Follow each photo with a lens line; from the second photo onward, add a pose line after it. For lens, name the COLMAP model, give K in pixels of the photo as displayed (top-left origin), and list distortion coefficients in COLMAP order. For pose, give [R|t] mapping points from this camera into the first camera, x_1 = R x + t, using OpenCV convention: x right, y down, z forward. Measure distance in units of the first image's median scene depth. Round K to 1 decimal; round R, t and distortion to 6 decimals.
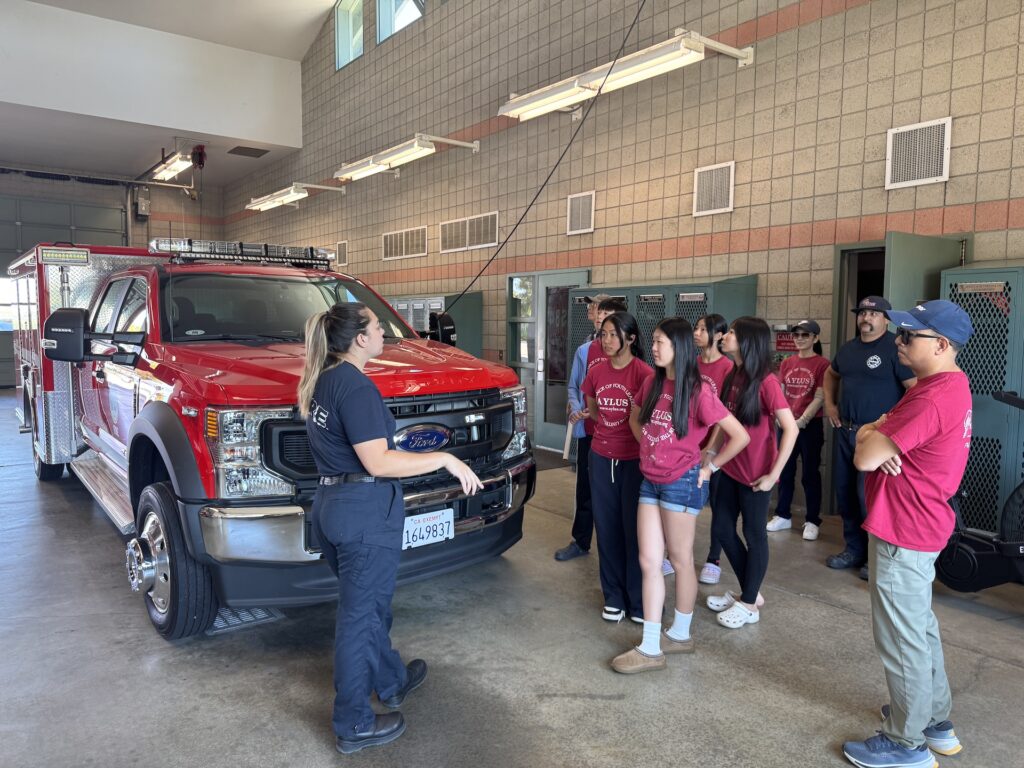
lens RADIAL K [[738.1, 0, 542.0], [0, 738.1, 384.5], [0, 0, 1]] dist [0.019098, -0.020121]
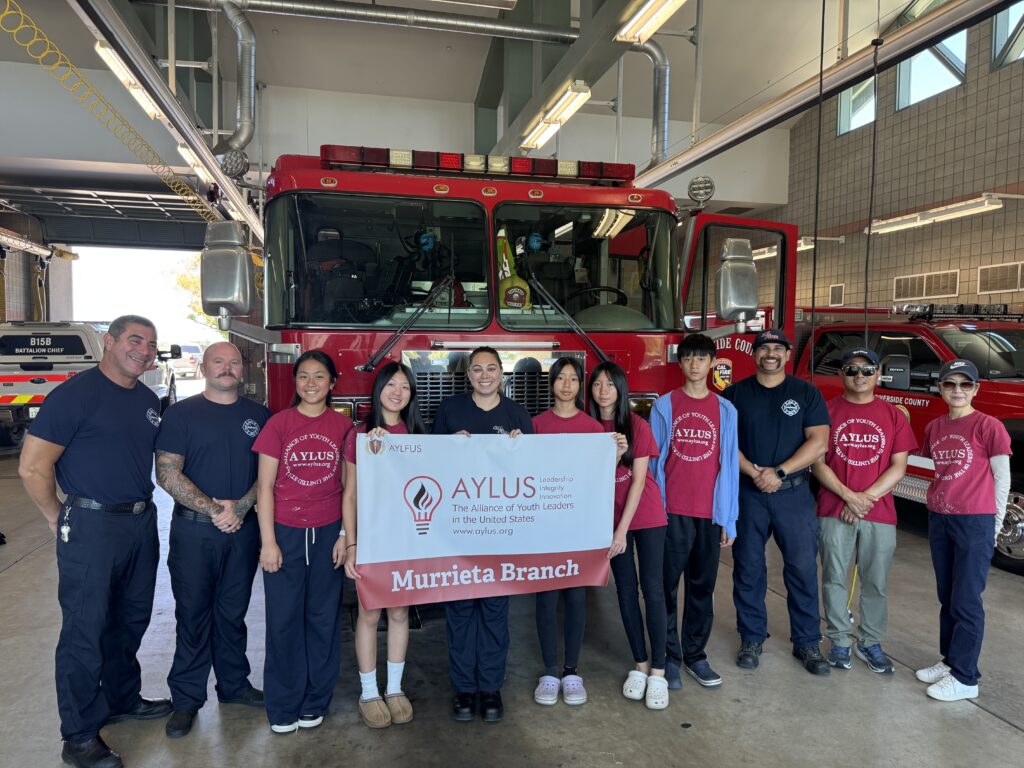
lens RADIAL K [[738.1, 0, 503.8], [0, 738.1, 390.6], [0, 0, 1]] dist [0.019098, -0.020121]
pose [[0.899697, 0.027867, -0.435624, -0.268217], [-0.040862, 0.998955, -0.020489, 0.015150], [0.434597, 0.036235, 0.899896, -0.274601]]
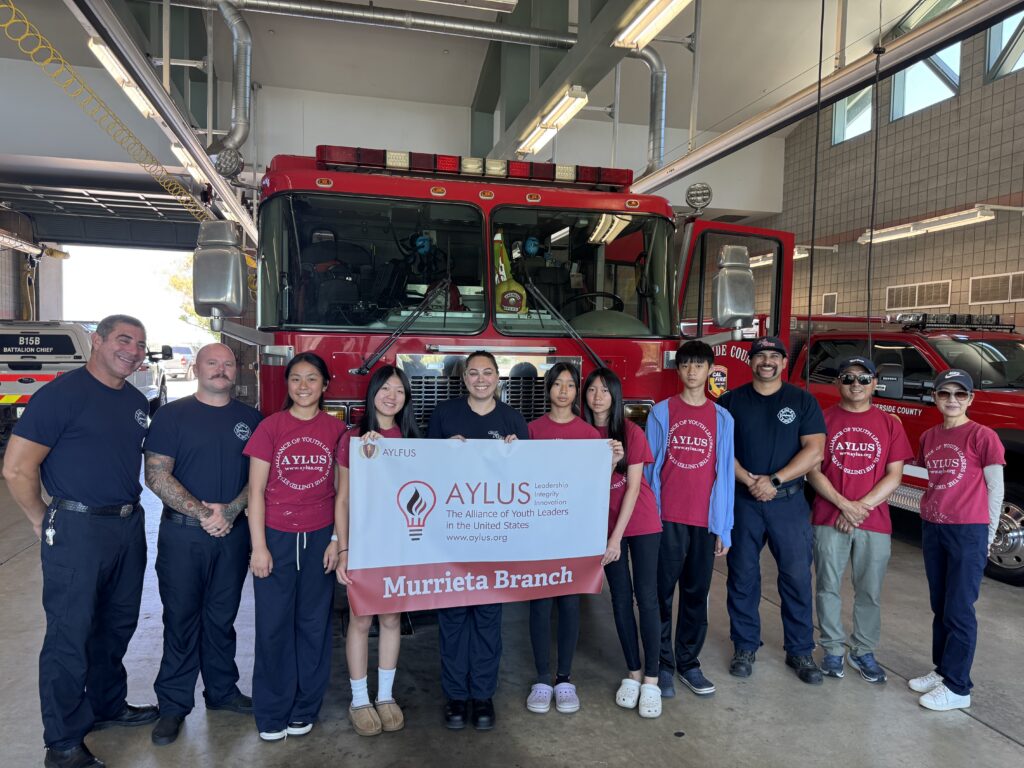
lens RADIAL K [[738.1, 0, 508.4], [0, 738.1, 393.8], [0, 0, 1]] dist [0.019098, -0.020121]
pose [[0.905919, 0.036524, -0.421873, -0.270120], [-0.051087, 0.998423, -0.023264, 0.015080], [0.420358, 0.042628, 0.906356, -0.272620]]
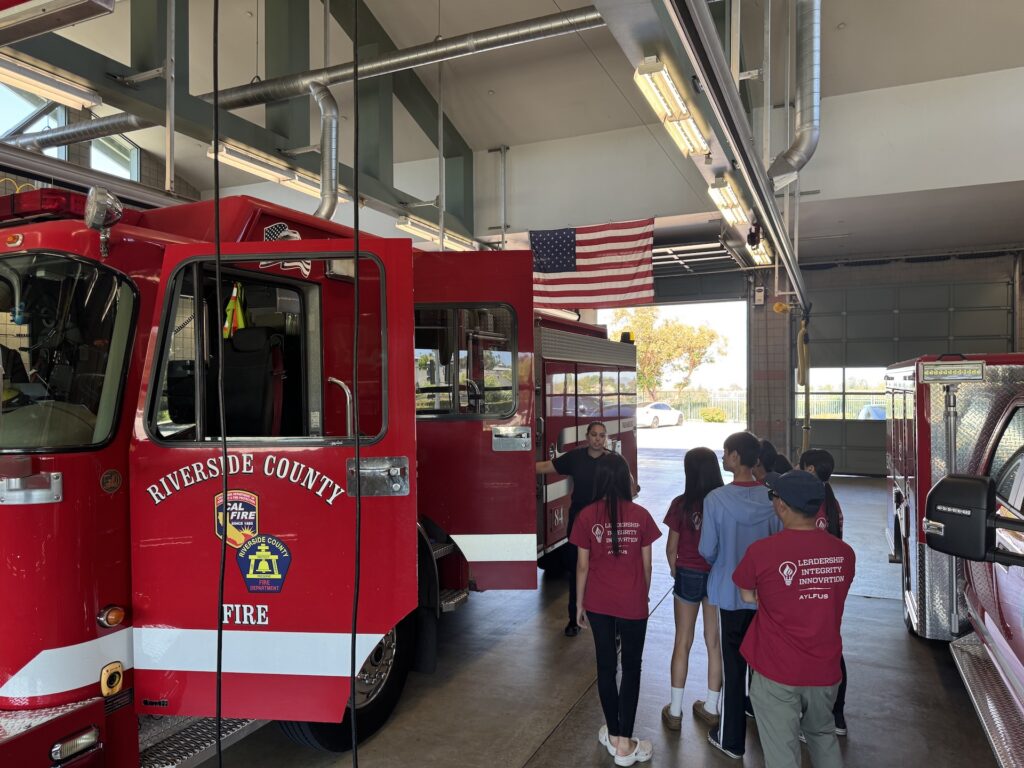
lens RADIAL K [[738.1, 0, 513.8], [0, 738.1, 388.6], [0, 0, 1]] dist [0.019098, -0.020121]
pose [[0.464786, -0.016498, -0.885270, -0.088405], [-0.059519, 0.996983, -0.049829, -0.043036], [0.883421, 0.075850, 0.462401, 0.125280]]
